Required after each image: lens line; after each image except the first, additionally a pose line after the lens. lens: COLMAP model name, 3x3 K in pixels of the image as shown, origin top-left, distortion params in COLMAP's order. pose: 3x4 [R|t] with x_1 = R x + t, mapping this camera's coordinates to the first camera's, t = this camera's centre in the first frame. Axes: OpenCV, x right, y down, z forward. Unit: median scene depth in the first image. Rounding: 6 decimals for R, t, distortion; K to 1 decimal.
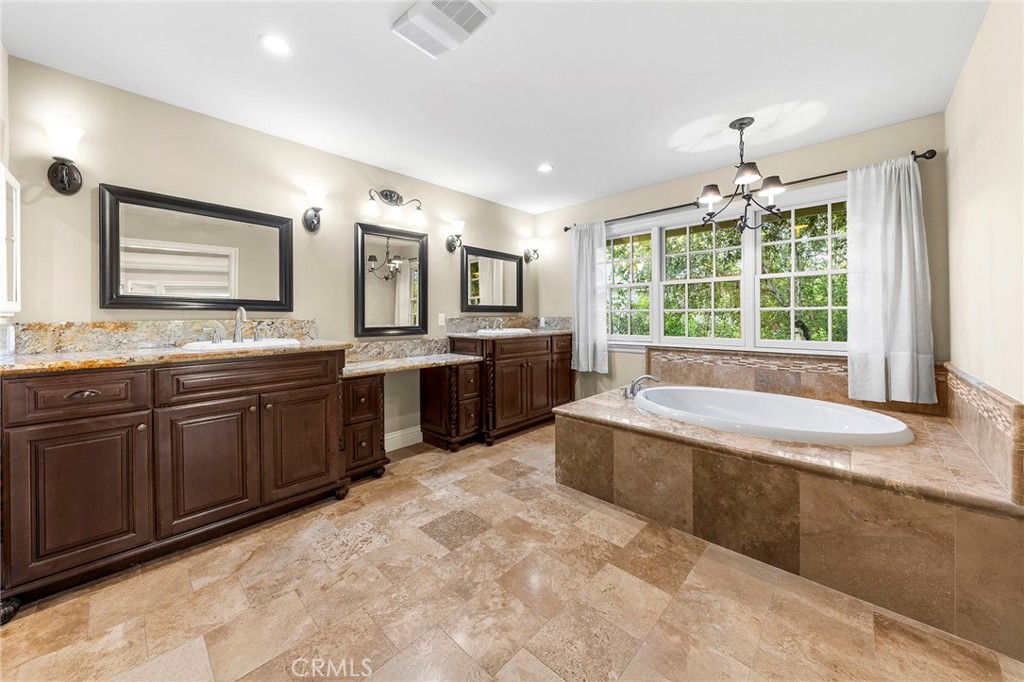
lens RADIAL K [[362.3, 0, 511.9], [0, 362.3, 316.8], [0, 0, 1]] dist [-0.009658, -0.000224]
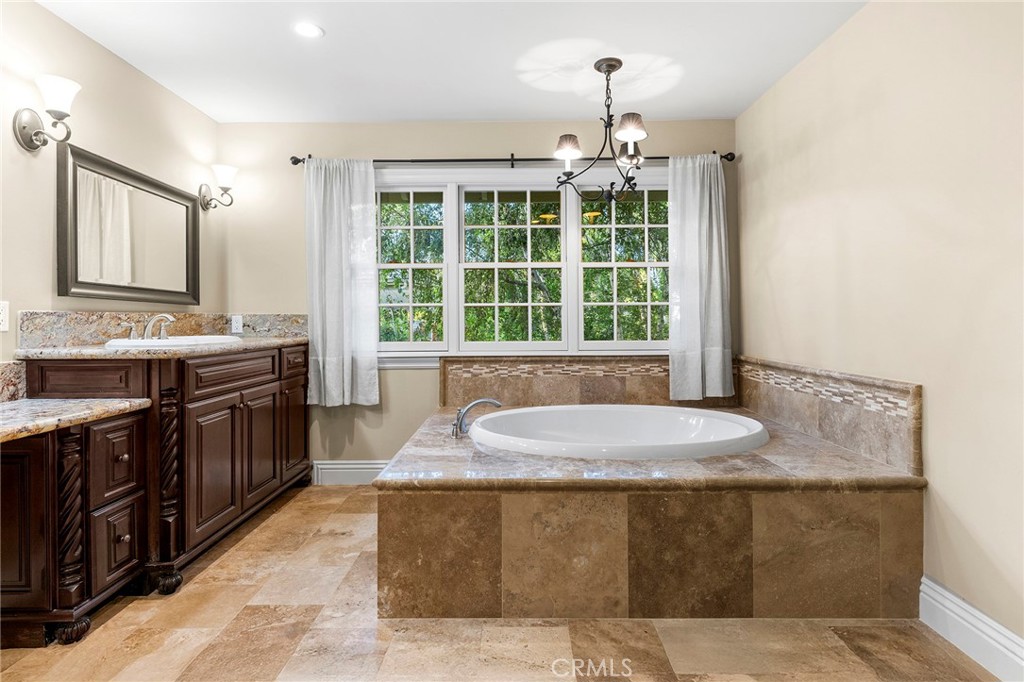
lens RADIAL K [[494.1, 0, 513.7], [0, 494.1, 319.9], [0, 0, 1]] dist [0.000408, -0.000523]
pose [[0.722285, 0.002523, 0.691591, -0.209992], [0.001022, 0.999988, -0.004715, 0.020088], [-0.691595, 0.004112, 0.722274, 0.296398]]
